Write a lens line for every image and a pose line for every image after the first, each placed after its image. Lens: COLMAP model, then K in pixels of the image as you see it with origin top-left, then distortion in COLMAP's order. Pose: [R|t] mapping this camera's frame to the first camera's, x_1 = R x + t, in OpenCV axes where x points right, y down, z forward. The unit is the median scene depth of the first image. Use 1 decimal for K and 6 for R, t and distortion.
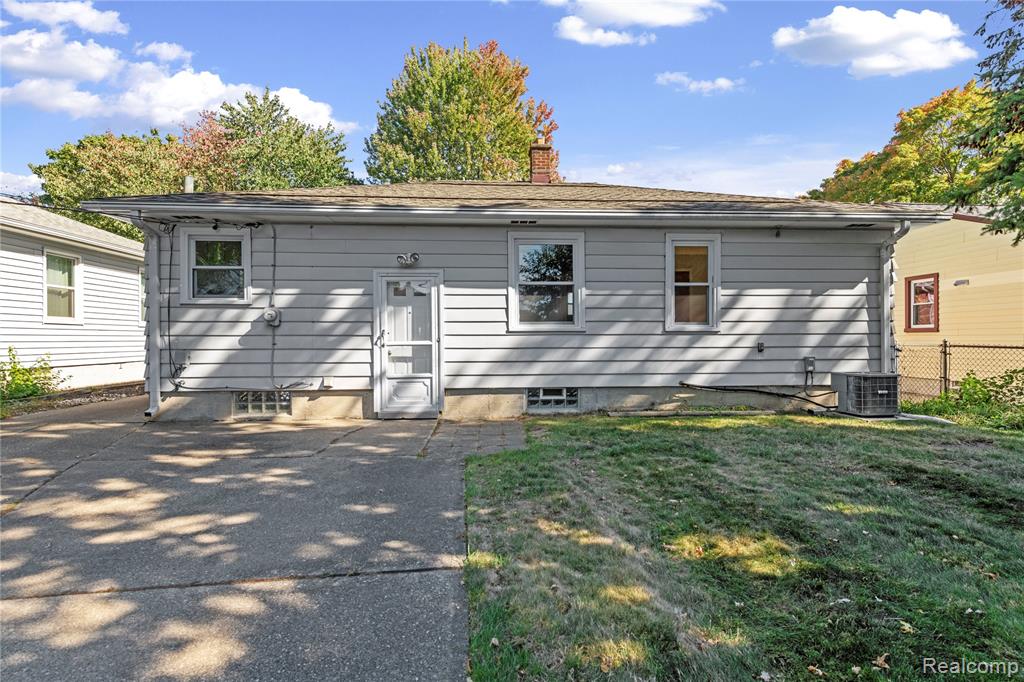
lens RADIAL K [[494.7, 0, 522.8], [0, 494.7, 341.9], [0, 0, 1]] dist [0.011128, 0.000369]
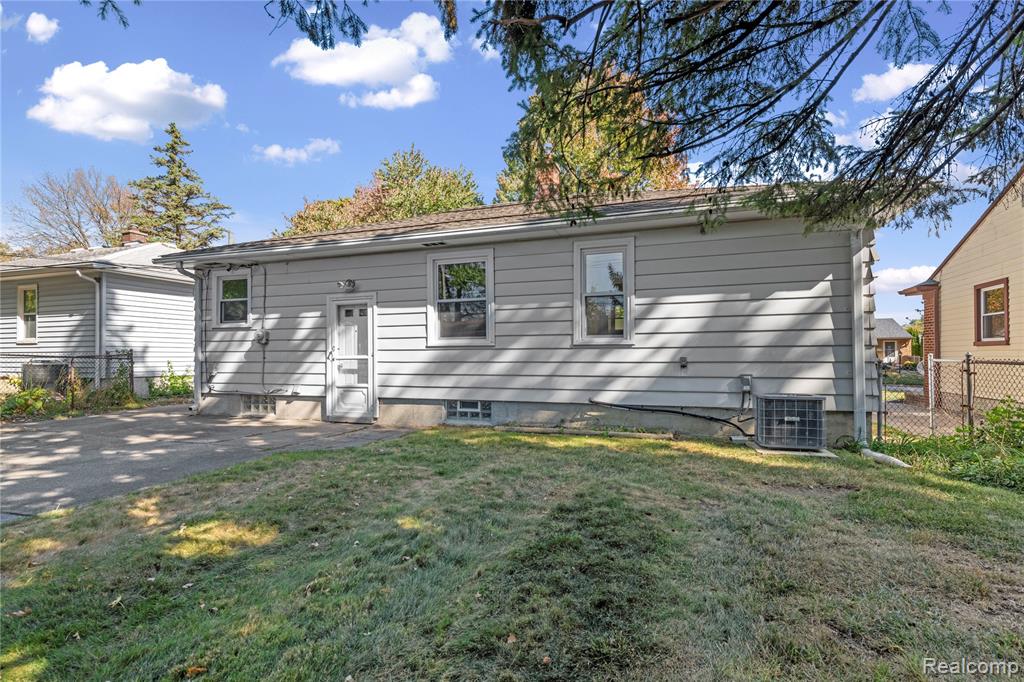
lens RADIAL K [[494.7, 0, 517.0], [0, 494.7, 348.1], [0, 0, 1]] dist [0.011128, 0.000369]
pose [[0.917060, -0.007478, -0.398680, 0.579538], [-0.002620, 0.999690, -0.024779, 0.008818], [0.398741, 0.023769, 0.916755, 0.092074]]
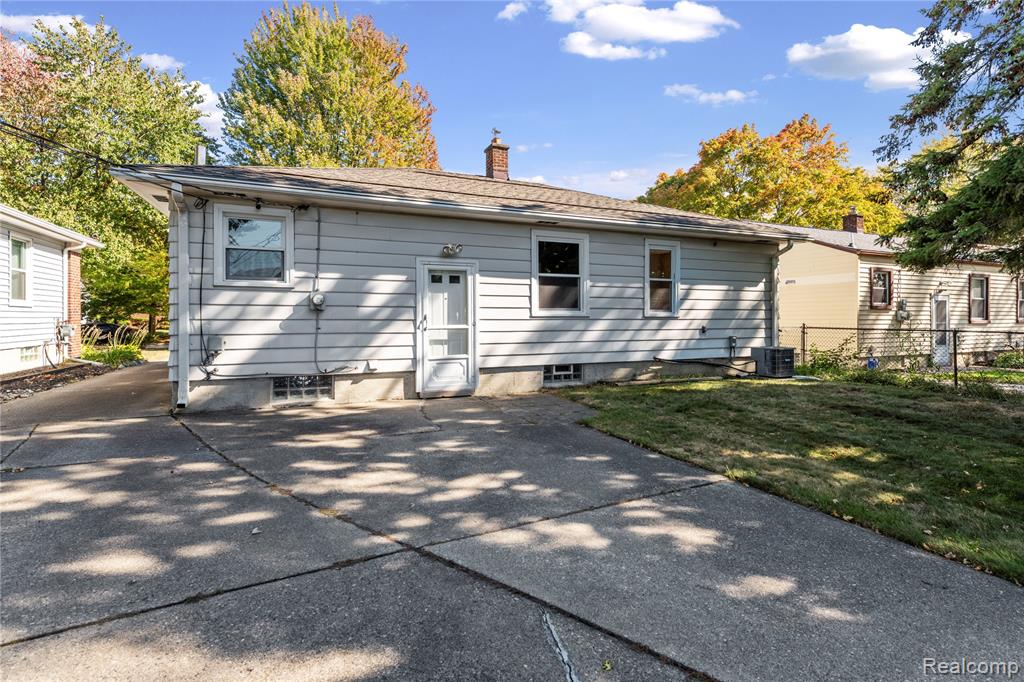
lens RADIAL K [[494.7, 0, 519.4], [0, 494.7, 325.7], [0, 0, 1]] dist [0.011128, 0.000369]
pose [[0.937565, -0.002281, 0.347801, -0.454718], [0.000035, 0.999979, 0.006463, -0.007106], [-0.347809, -0.006047, 0.937546, -0.065664]]
